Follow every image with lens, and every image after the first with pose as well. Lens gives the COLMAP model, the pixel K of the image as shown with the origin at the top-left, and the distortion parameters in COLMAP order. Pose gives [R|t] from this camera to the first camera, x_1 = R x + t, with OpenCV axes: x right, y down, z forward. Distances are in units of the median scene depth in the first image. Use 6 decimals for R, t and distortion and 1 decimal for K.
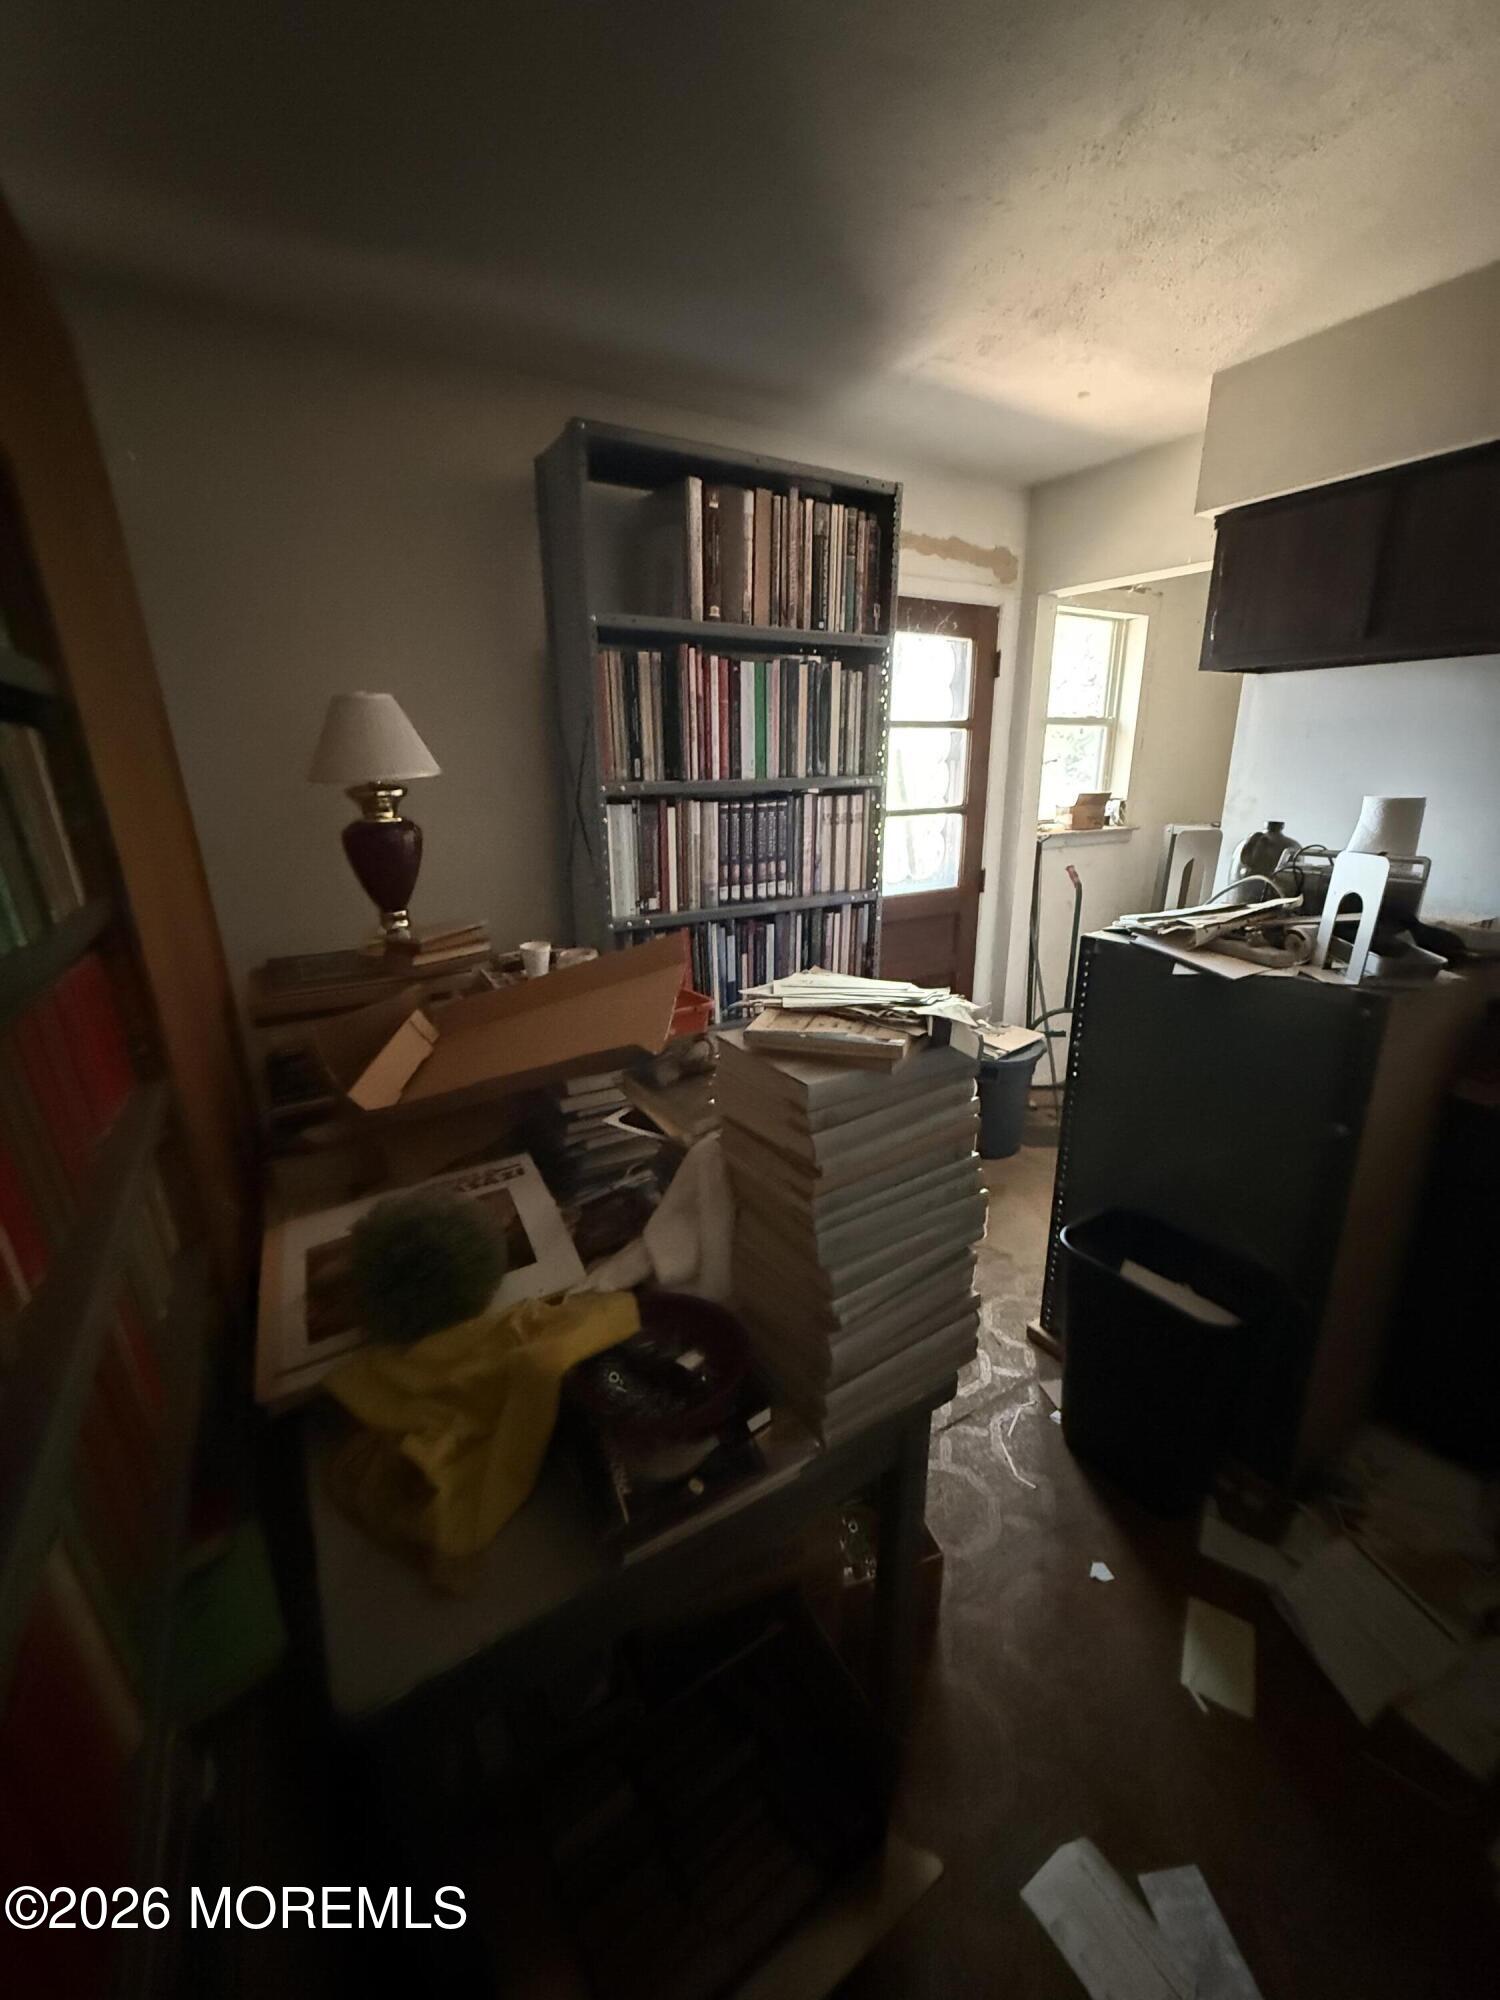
lens RADIAL K [[791.9, 0, 749.5], [0, 791.9, 997.0], [0, 0, 1]] dist [-0.001017, 0.000268]
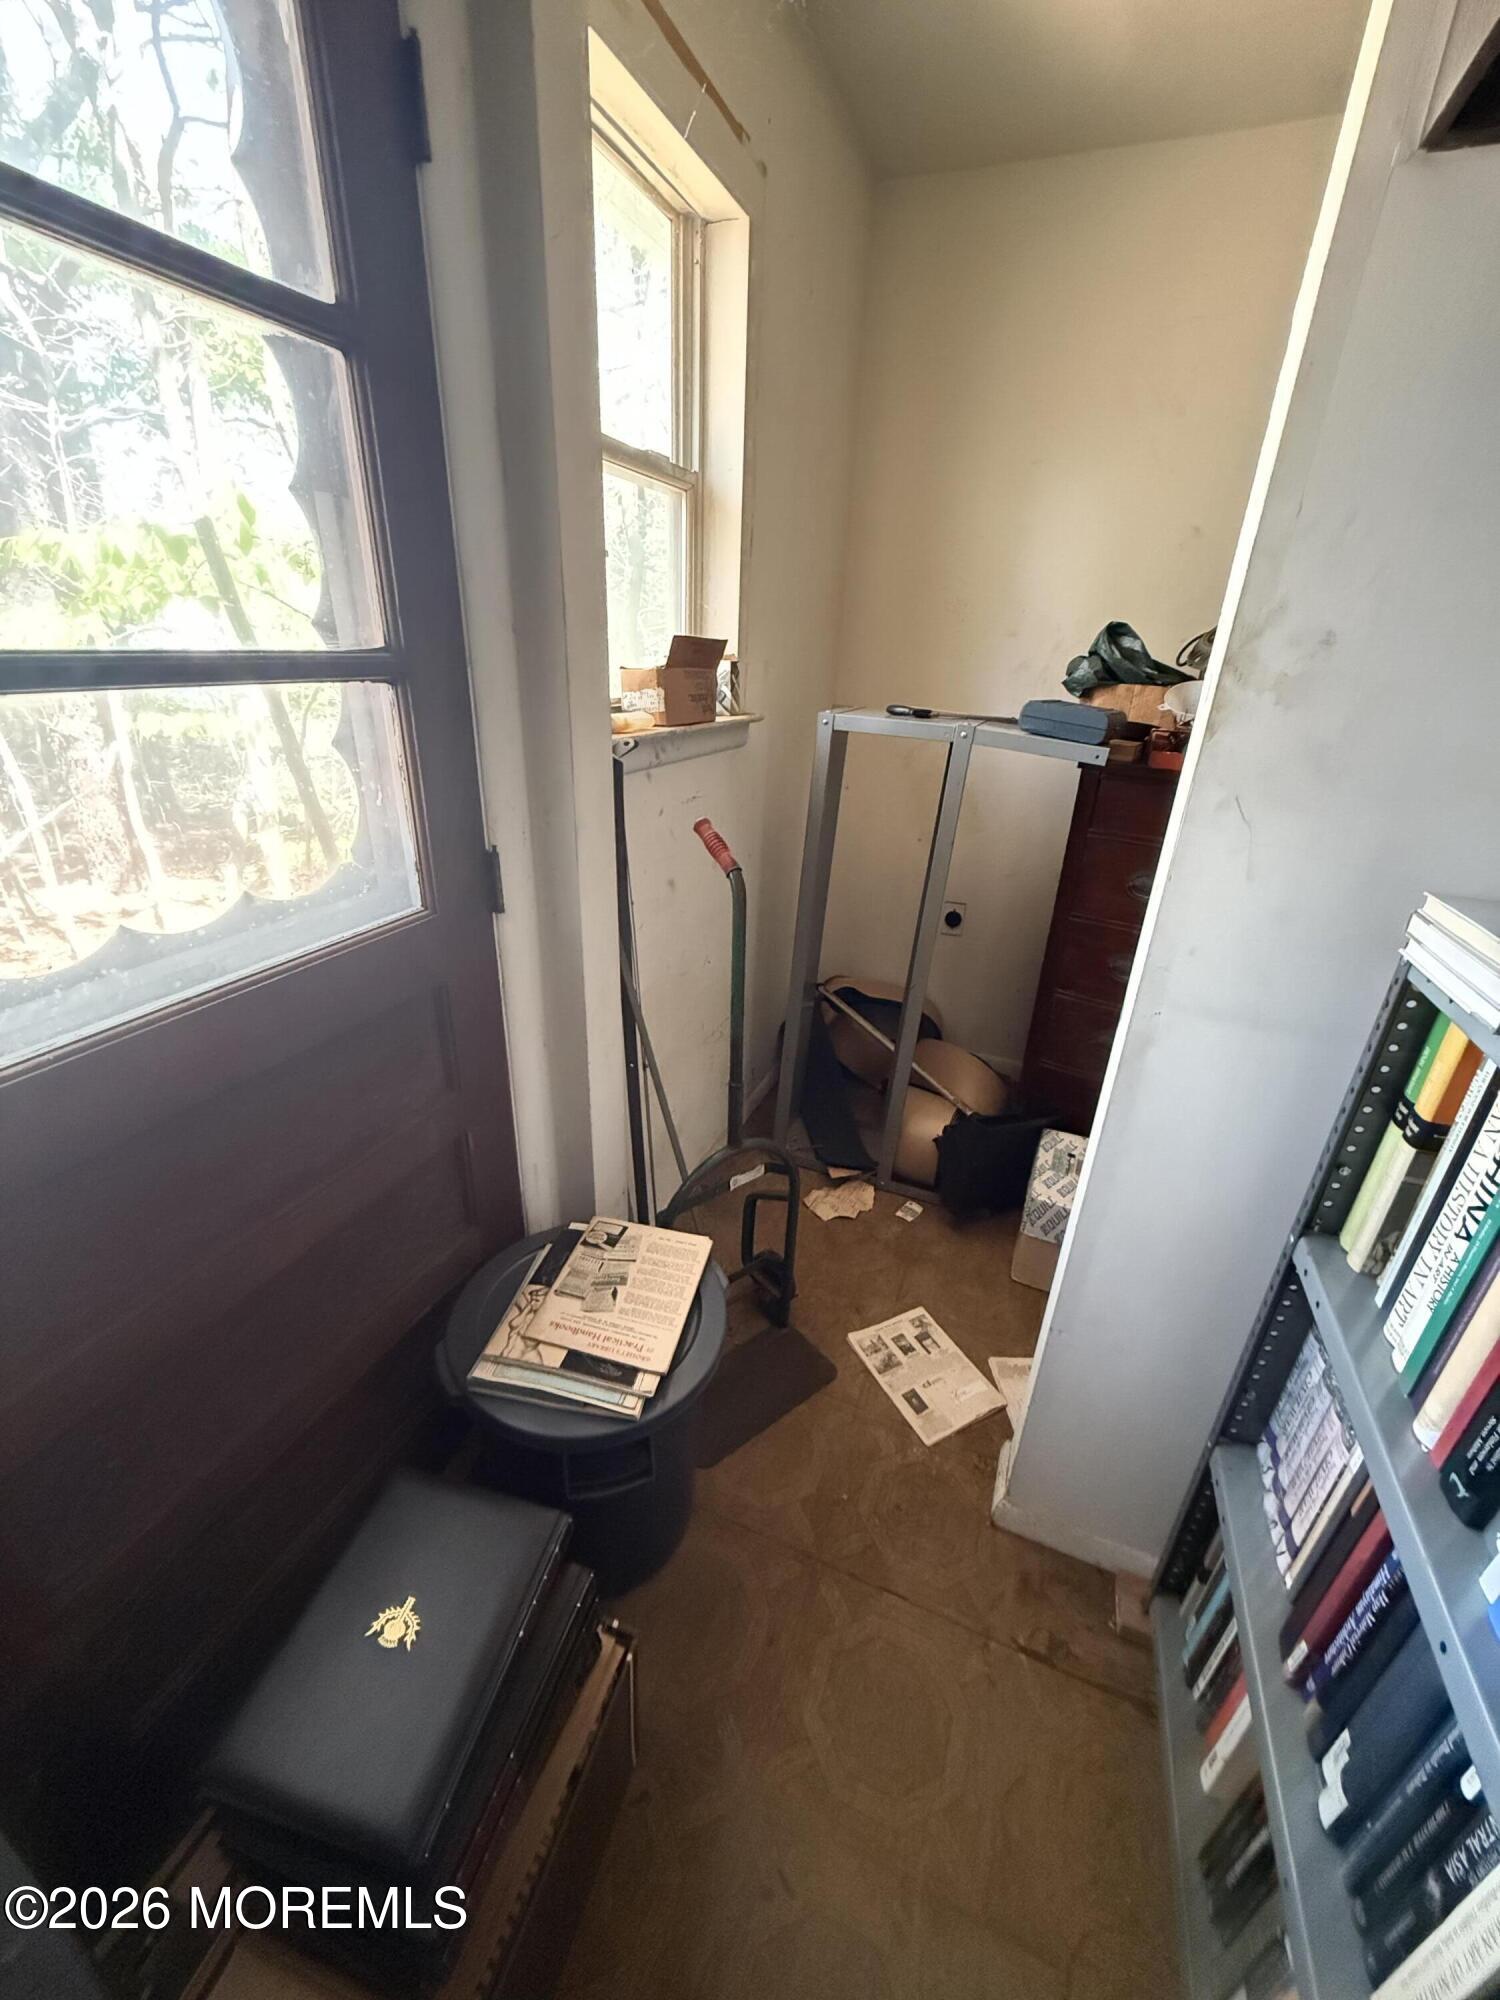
lens RADIAL K [[791.9, 0, 743.7], [0, 791.9, 1007.9], [0, 0, 1]] dist [-0.001017, 0.000268]
pose [[0.807980, -0.206225, 0.551942, 0.168661], [0.121992, 0.975002, 0.185712, -0.135535], [-0.576443, -0.082719, 0.812940, 0.611066]]
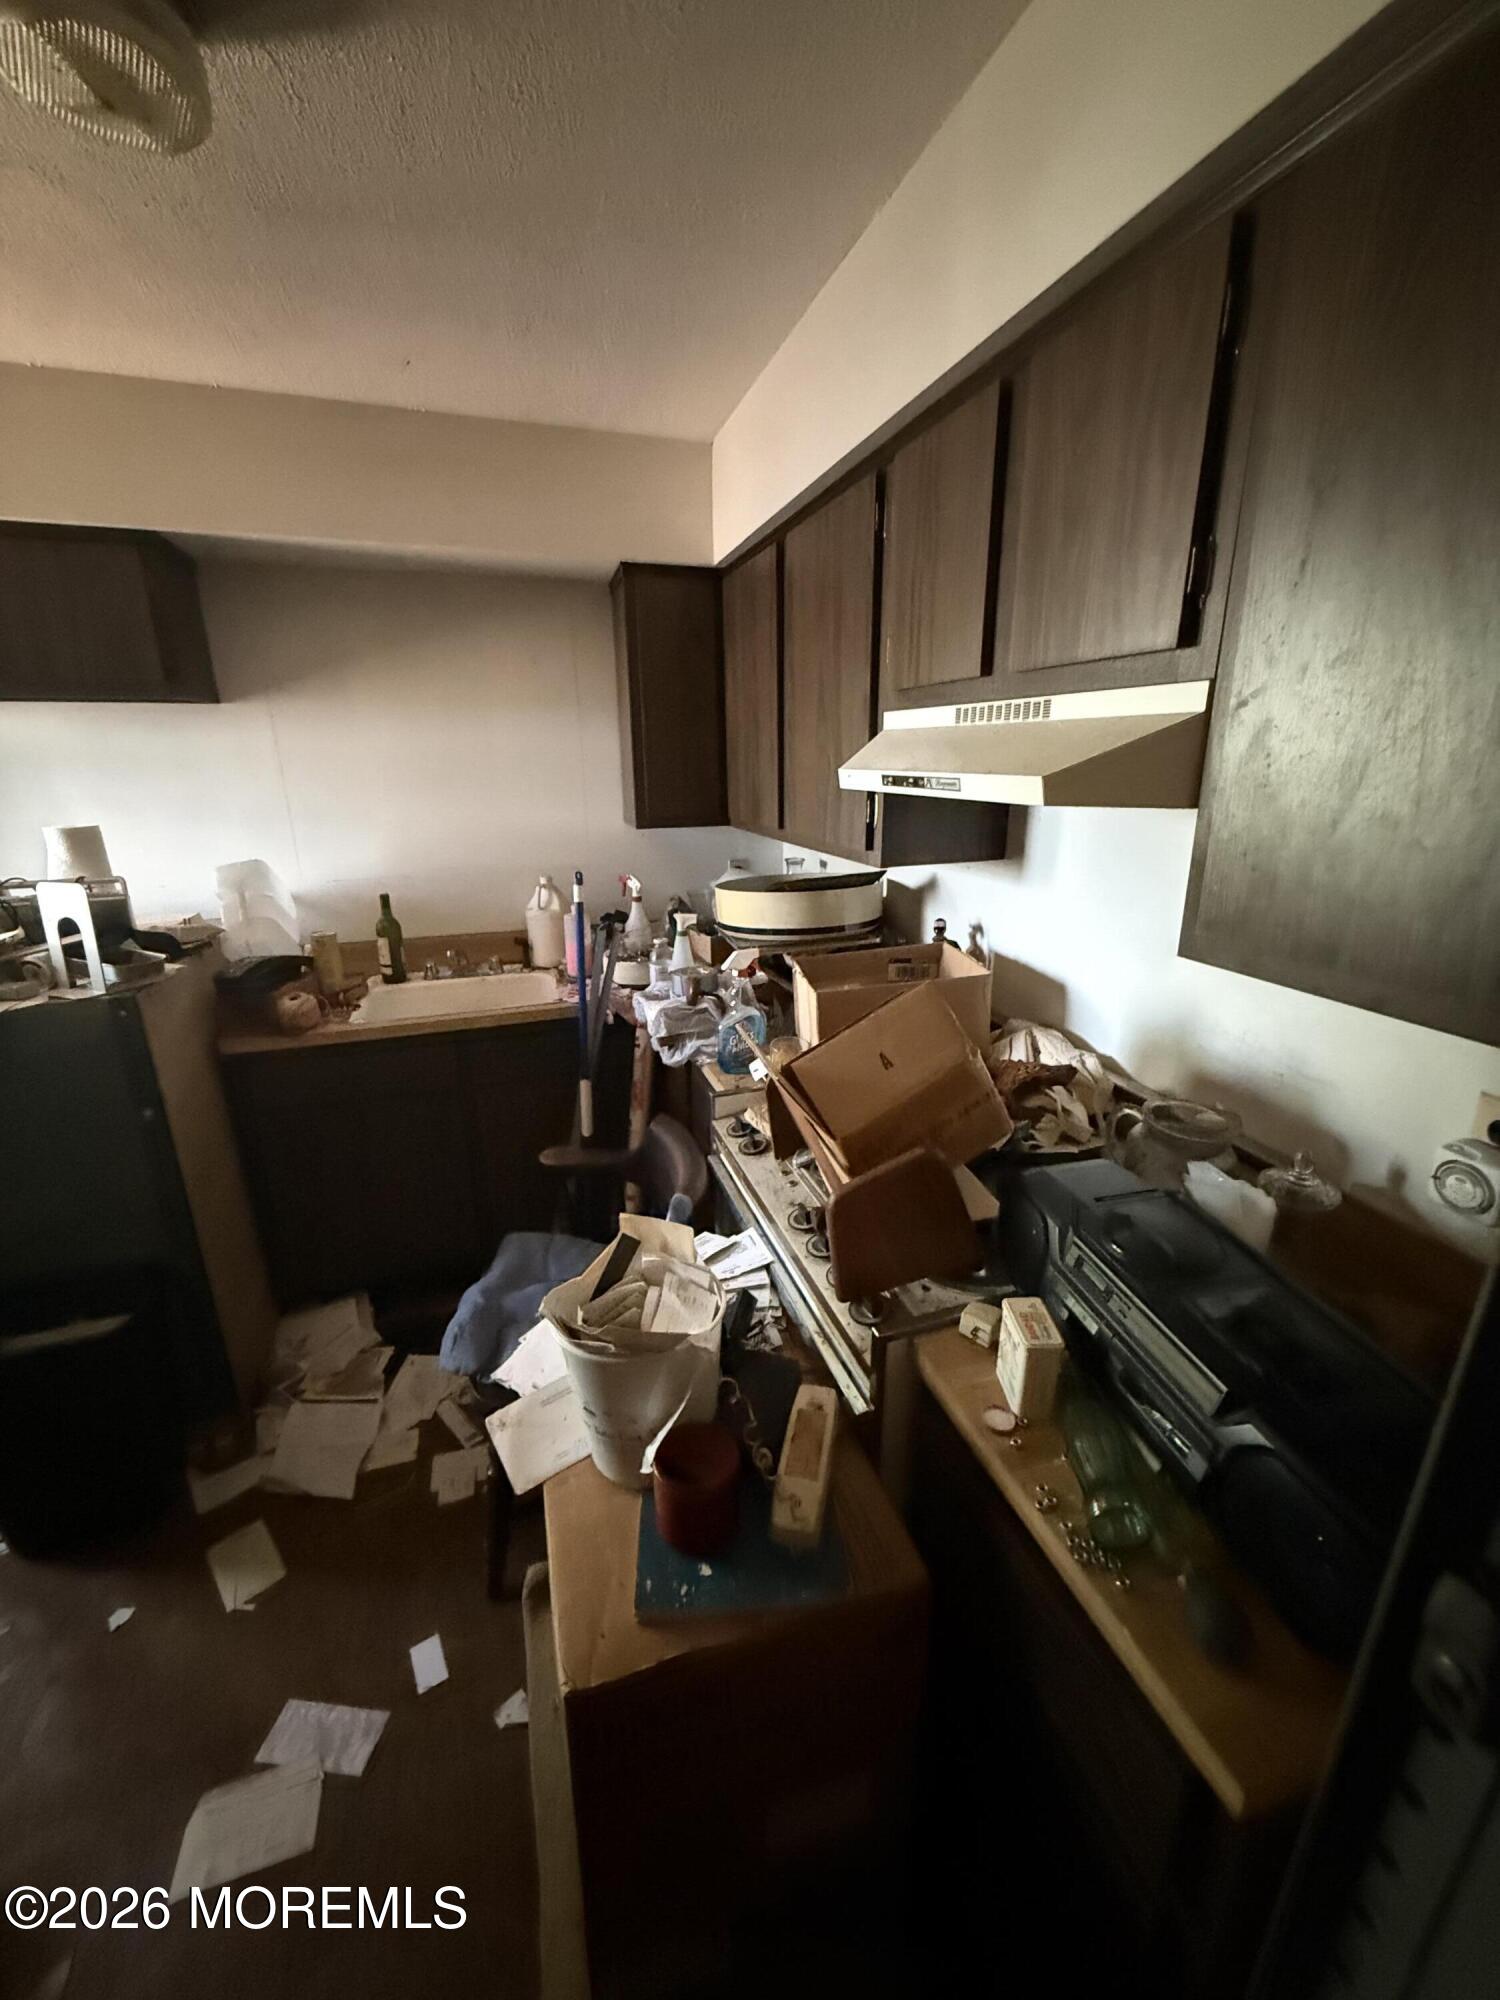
lens RADIAL K [[791.9, 0, 754.8], [0, 791.9, 993.9], [0, 0, 1]] dist [-0.001017, 0.000268]
pose [[0.222921, -0.271371, 0.936303, -0.098558], [0.285293, 0.936581, 0.203527, 0.020135], [-0.932155, 0.221751, 0.286204, -0.206643]]
